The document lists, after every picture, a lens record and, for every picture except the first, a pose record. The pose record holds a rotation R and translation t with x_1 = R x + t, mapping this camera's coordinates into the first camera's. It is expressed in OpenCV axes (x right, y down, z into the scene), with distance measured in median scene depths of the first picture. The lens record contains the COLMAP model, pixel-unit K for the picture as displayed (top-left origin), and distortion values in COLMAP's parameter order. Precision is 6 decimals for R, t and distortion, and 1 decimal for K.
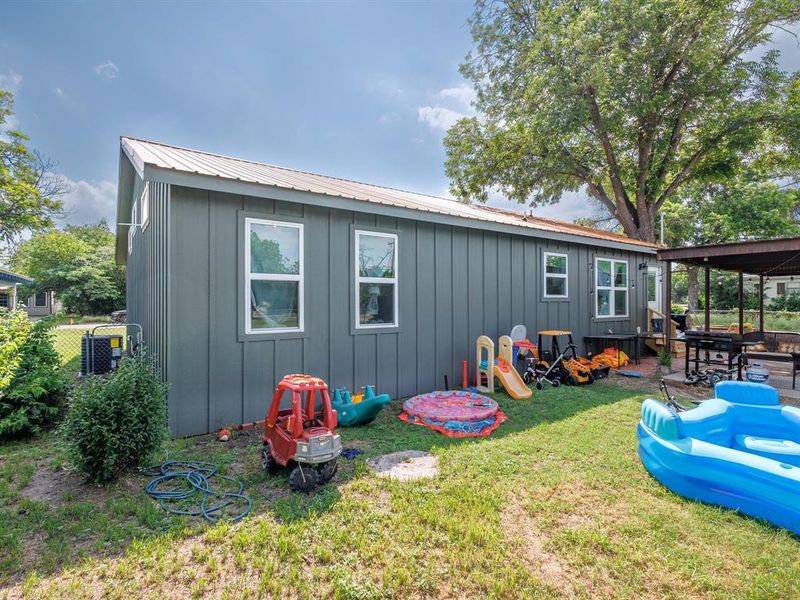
lens RADIAL K [[413.2, 0, 400.8], [0, 413.2, 301.3], [0, 0, 1]] dist [0.021490, -0.003590]
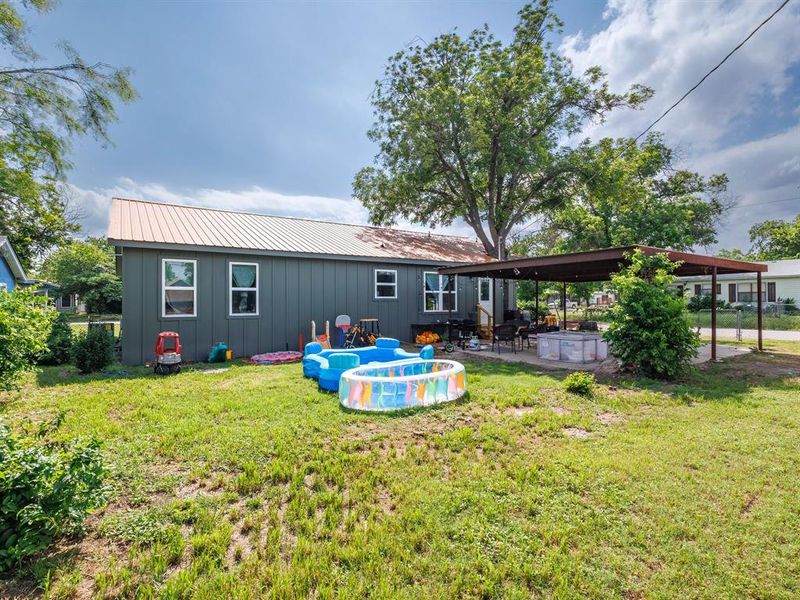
lens RADIAL K [[413.2, 0, 398.1], [0, 413.2, 302.1], [0, 0, 1]] dist [0.021490, -0.003590]
pose [[0.999139, -0.003511, -0.041347, 0.424531], [0.003502, 0.999994, -0.000302, 0.005603], [0.041347, 0.000157, 0.999145, -0.479479]]
